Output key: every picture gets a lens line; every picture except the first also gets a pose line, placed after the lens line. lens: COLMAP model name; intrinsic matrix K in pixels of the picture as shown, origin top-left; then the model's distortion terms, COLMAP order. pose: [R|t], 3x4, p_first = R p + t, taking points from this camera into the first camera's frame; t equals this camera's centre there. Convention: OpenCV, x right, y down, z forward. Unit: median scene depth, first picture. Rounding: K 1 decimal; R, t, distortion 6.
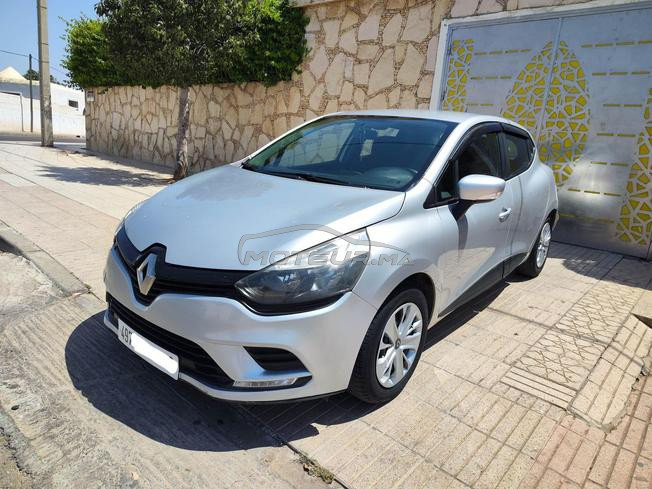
lens RADIAL K [[443.0, 0, 326.1], [0, 443.0, 239.6], [0, 0, 1]] dist [0.008218, -0.010602]
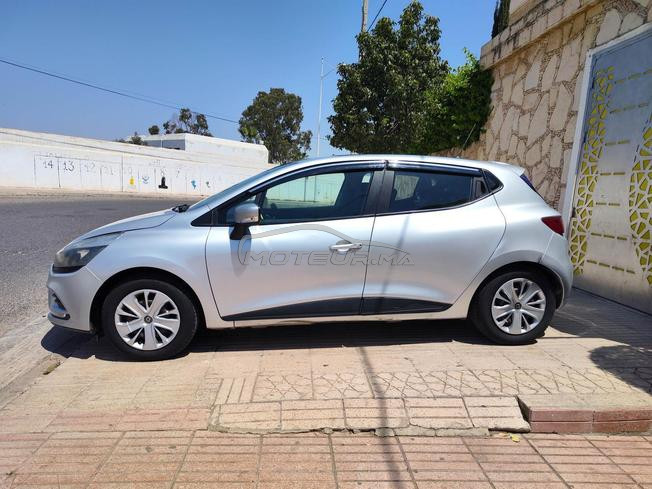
lens RADIAL K [[443.0, 0, 321.3], [0, 443.0, 248.2], [0, 0, 1]] dist [0.008218, -0.010602]
pose [[0.721856, 0.049618, -0.690263, 0.449751], [-0.145524, 0.986008, -0.081307, 0.014953], [0.676570, 0.159141, 0.718976, 0.100279]]
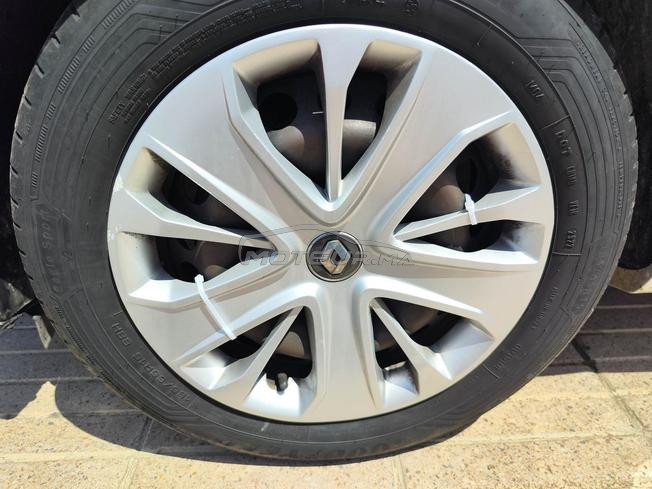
lens RADIAL K [[443.0, 0, 326.6], [0, 443.0, 242.2], [0, 0, 1]] dist [0.008218, -0.010602]
pose [[0.720109, 0.259947, -0.643327, 0.087578], [-0.136507, 0.962126, 0.235963, 0.054167], [0.680300, -0.082100, 0.728321, 0.254046]]
